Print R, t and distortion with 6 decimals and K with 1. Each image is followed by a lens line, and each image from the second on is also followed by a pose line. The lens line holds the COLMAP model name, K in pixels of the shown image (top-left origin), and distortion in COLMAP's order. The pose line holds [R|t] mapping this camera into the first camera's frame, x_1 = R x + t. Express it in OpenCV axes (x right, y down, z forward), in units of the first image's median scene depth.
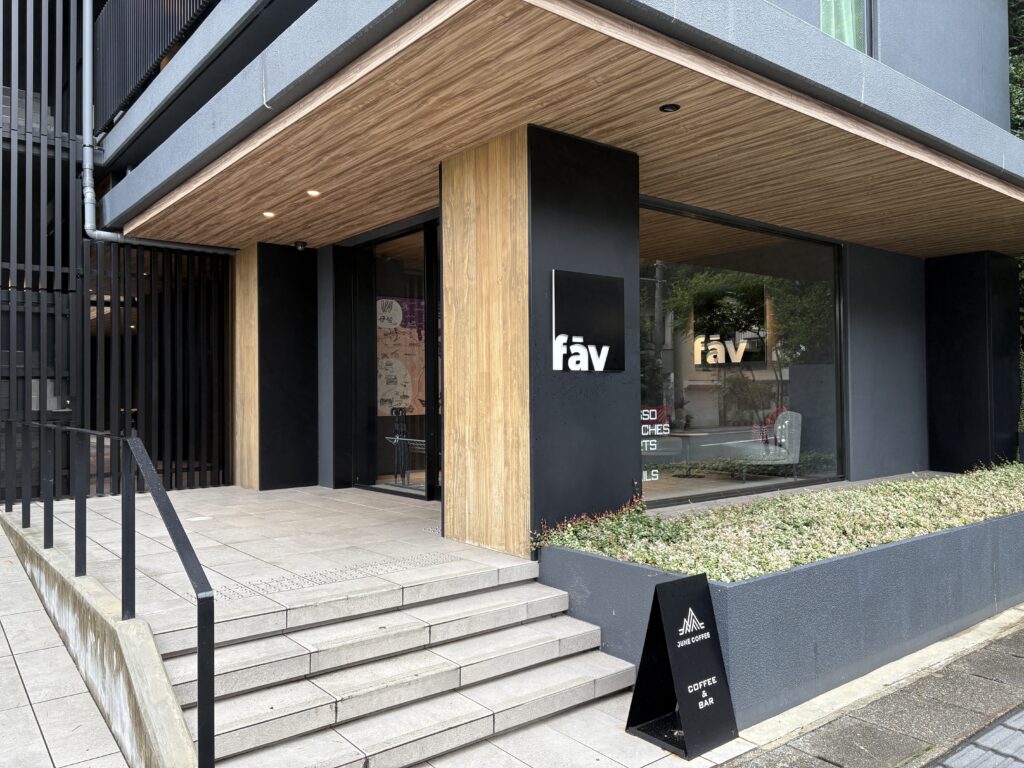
lens RADIAL K [[777.7, 0, 512.8], [0, 777.7, 390.5], [0, 0, 1]] dist [0.030486, -0.020026]
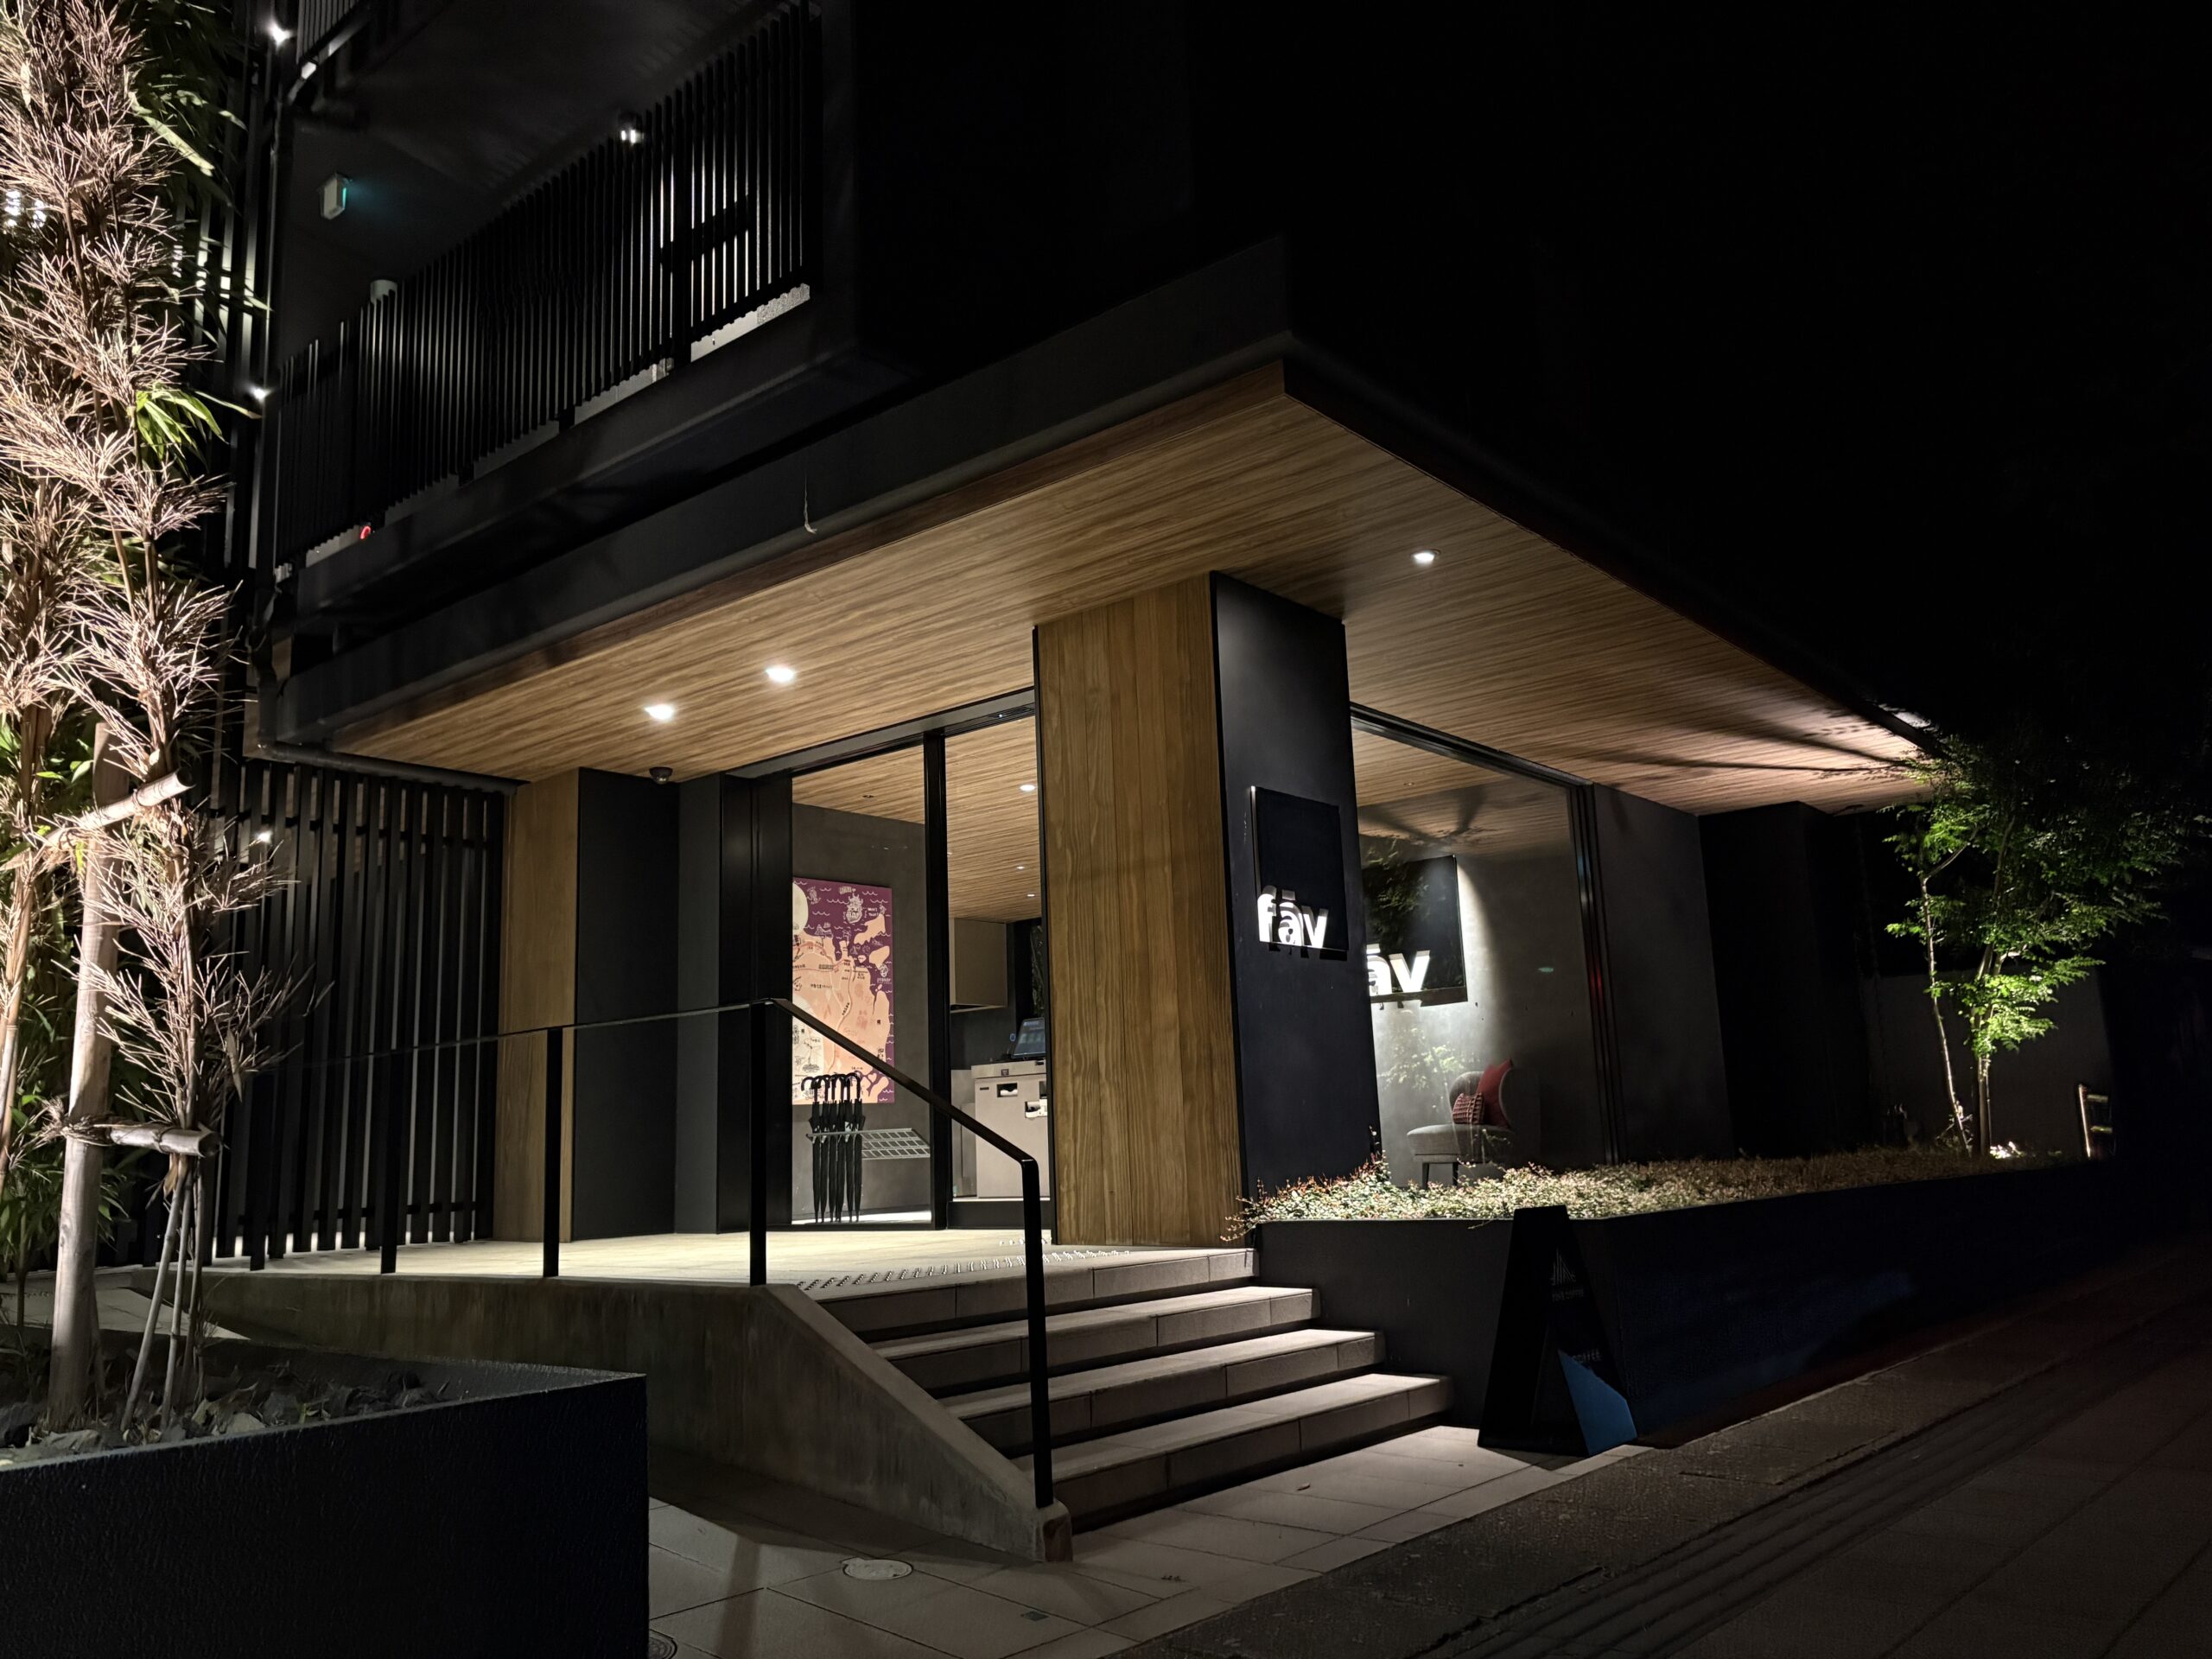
lens RADIAL K [[1680.0, 0, 1102.0], [0, 1680.0, 820.2], [0, 0, 1]] dist [0.030486, -0.020026]
pose [[0.982549, 0.006580, 0.185888, -0.315232], [0.028789, 0.981952, -0.186929, 0.122946], [-0.183763, 0.189018, 0.964626, -0.304424]]
